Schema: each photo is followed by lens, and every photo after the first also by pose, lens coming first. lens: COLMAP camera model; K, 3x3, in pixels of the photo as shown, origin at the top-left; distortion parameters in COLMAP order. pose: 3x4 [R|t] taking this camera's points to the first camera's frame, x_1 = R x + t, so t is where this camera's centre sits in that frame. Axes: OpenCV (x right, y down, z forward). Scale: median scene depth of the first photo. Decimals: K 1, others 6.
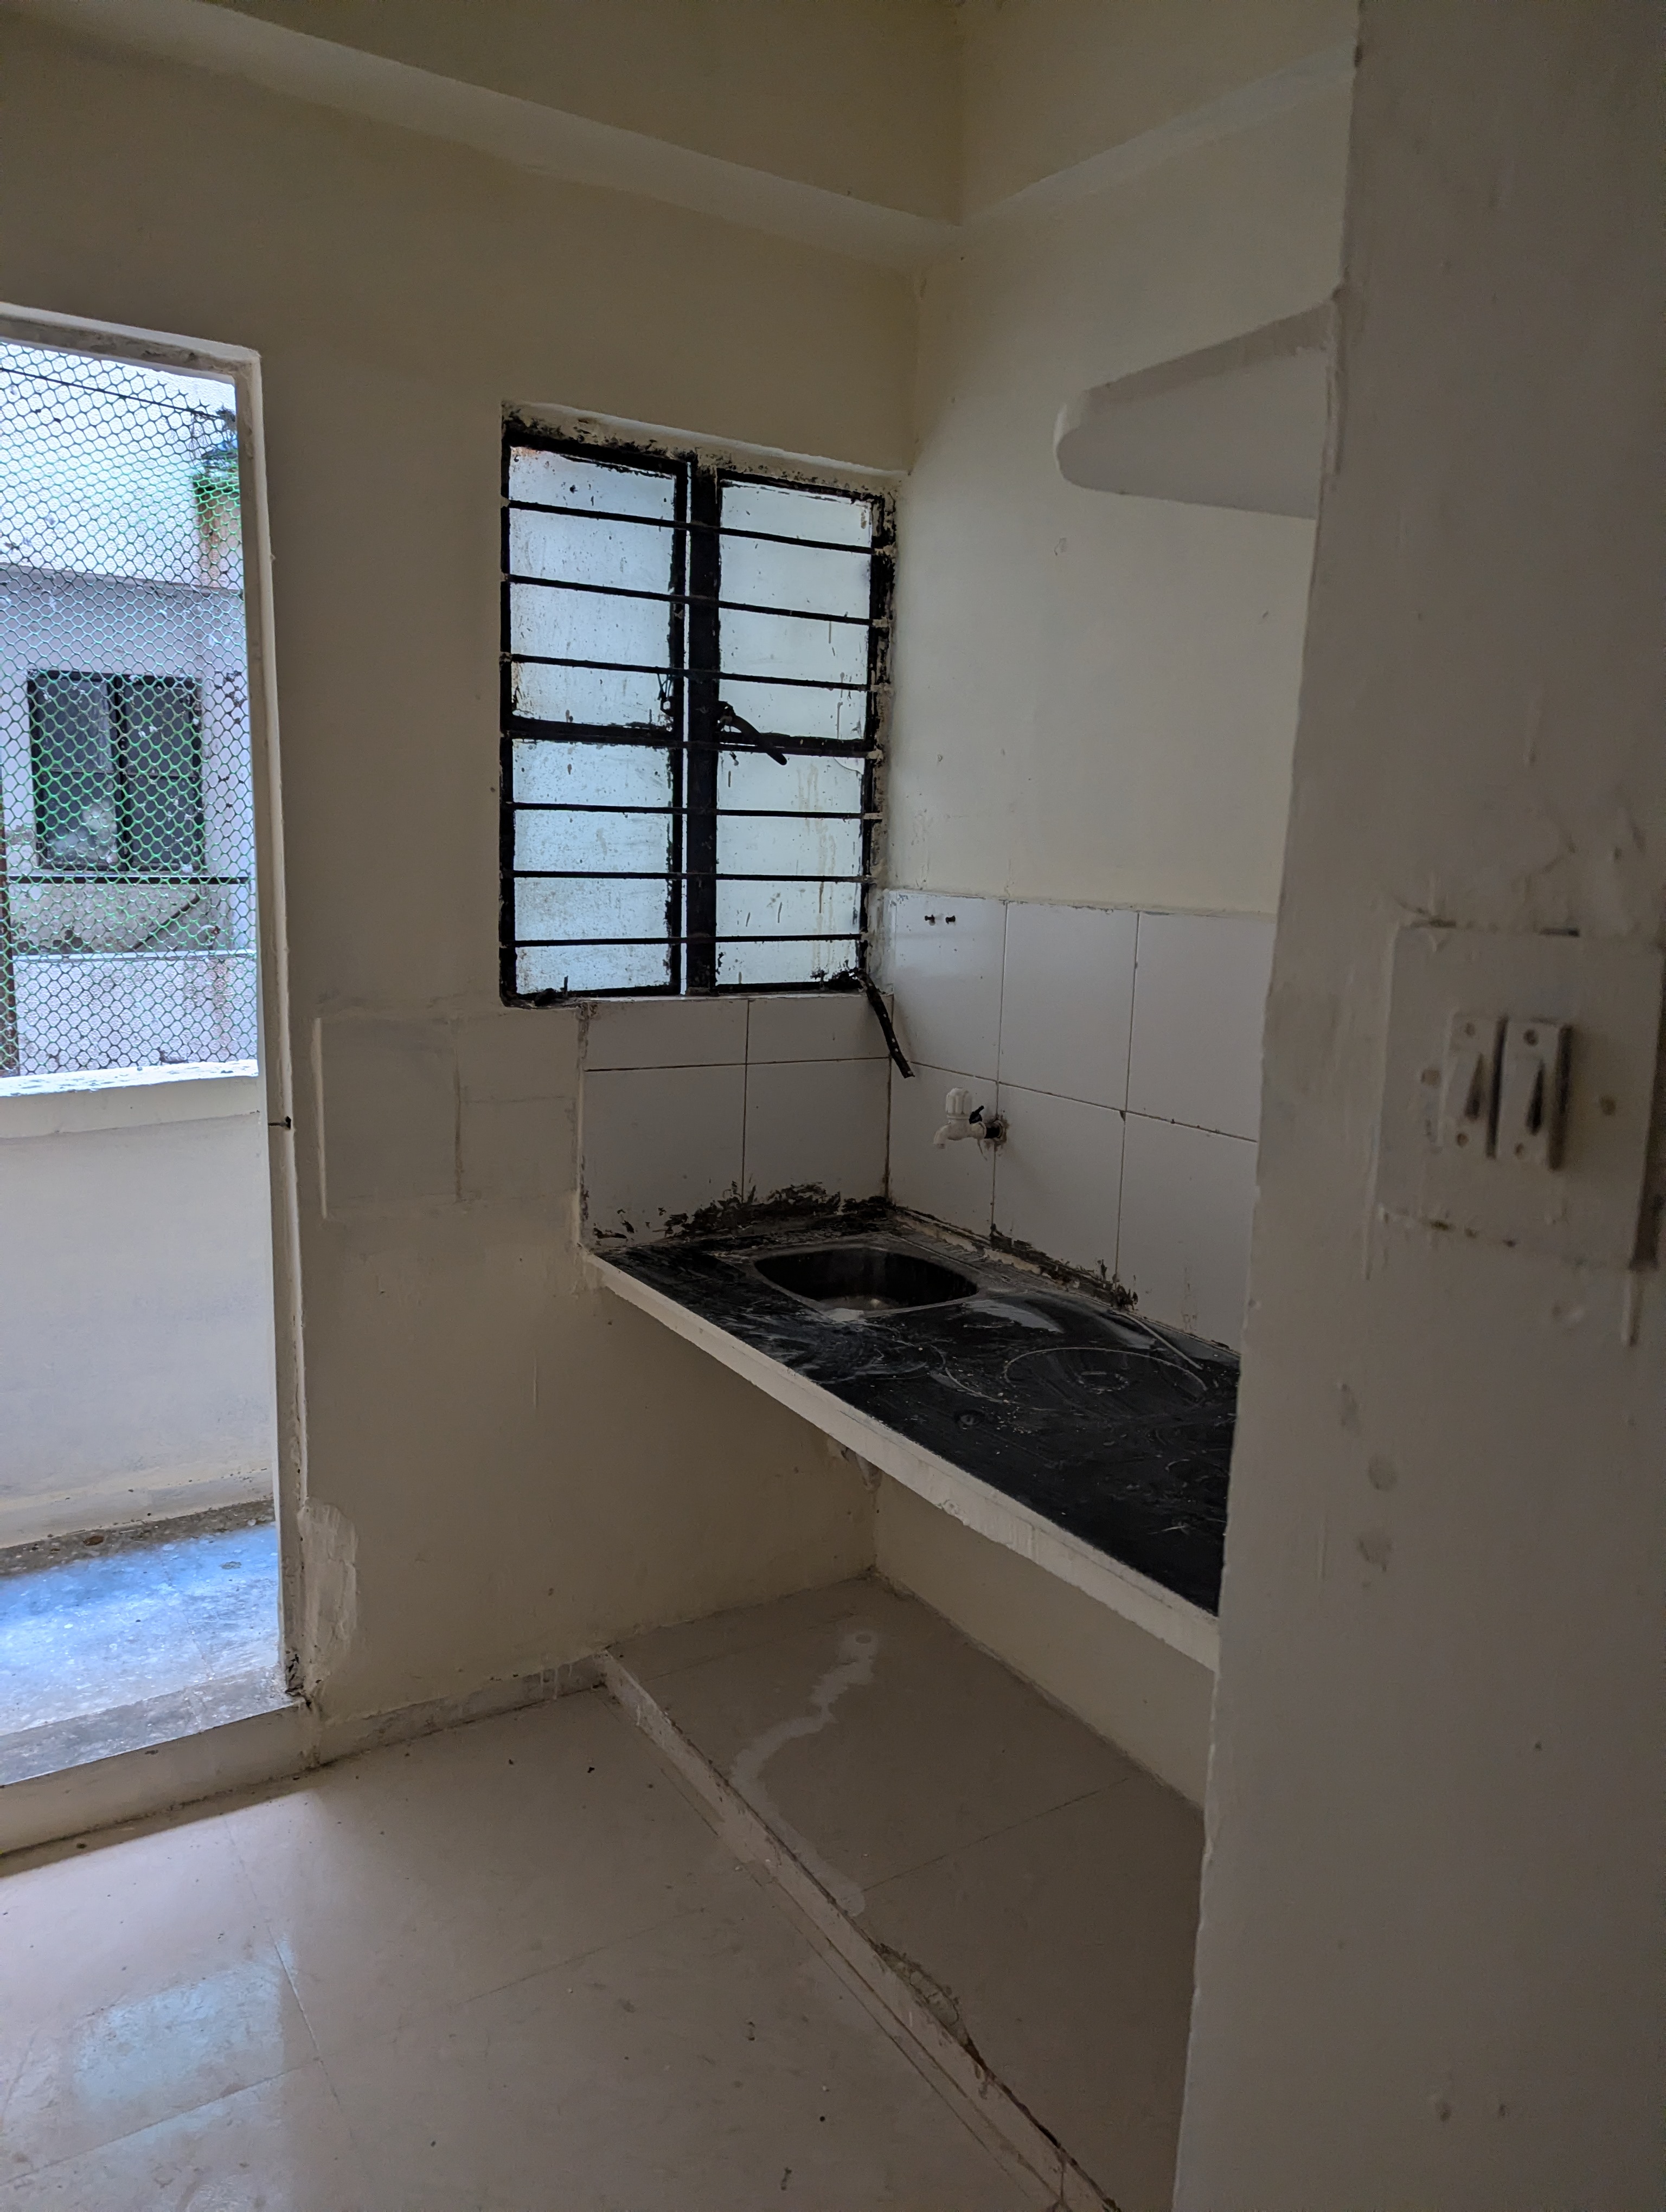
lens RADIAL K [[1555.0, 0, 824.4], [0, 1555.0, 1104.5], [0, 0, 1]] dist [0.082361, -0.092386]
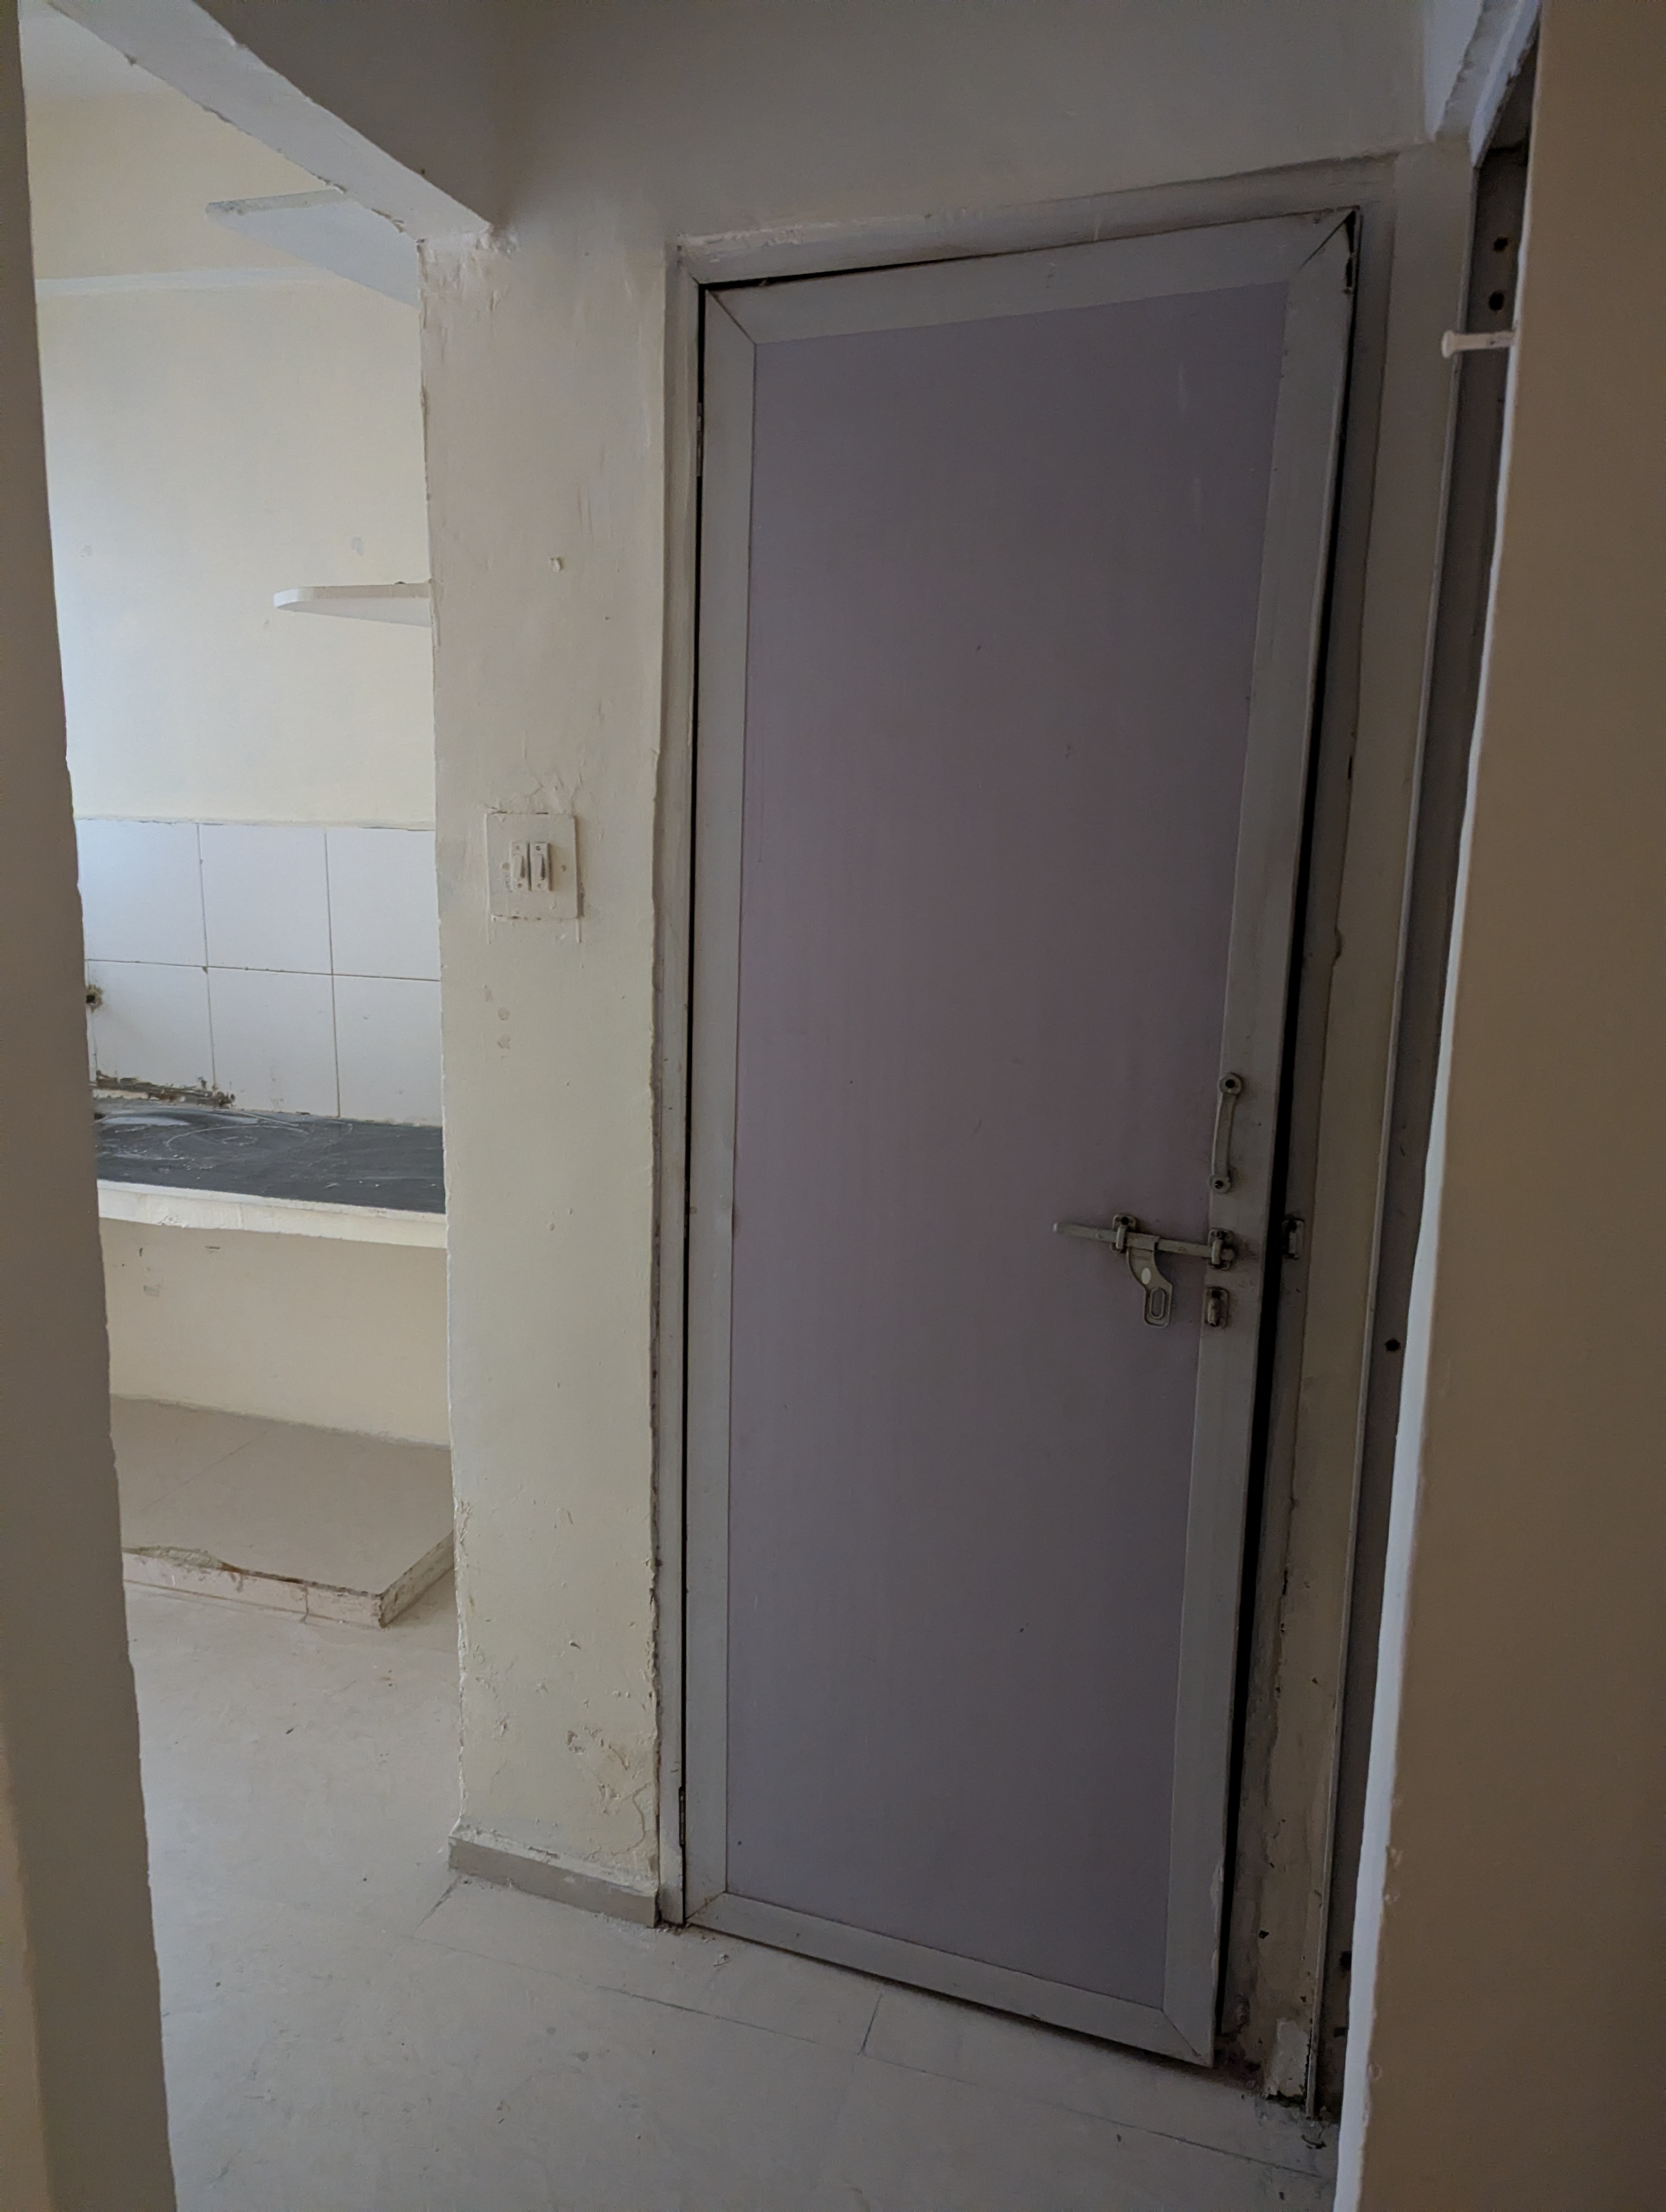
lens RADIAL K [[1555.0, 0, 824.4], [0, 1555.0, 1104.5], [0, 0, 1]] dist [0.082361, -0.092386]
pose [[0.762718, -0.145370, 0.630182, -0.428762], [0.114428, 0.989370, 0.089734, 0.092746], [-0.636528, 0.003669, 0.771245, -0.653615]]
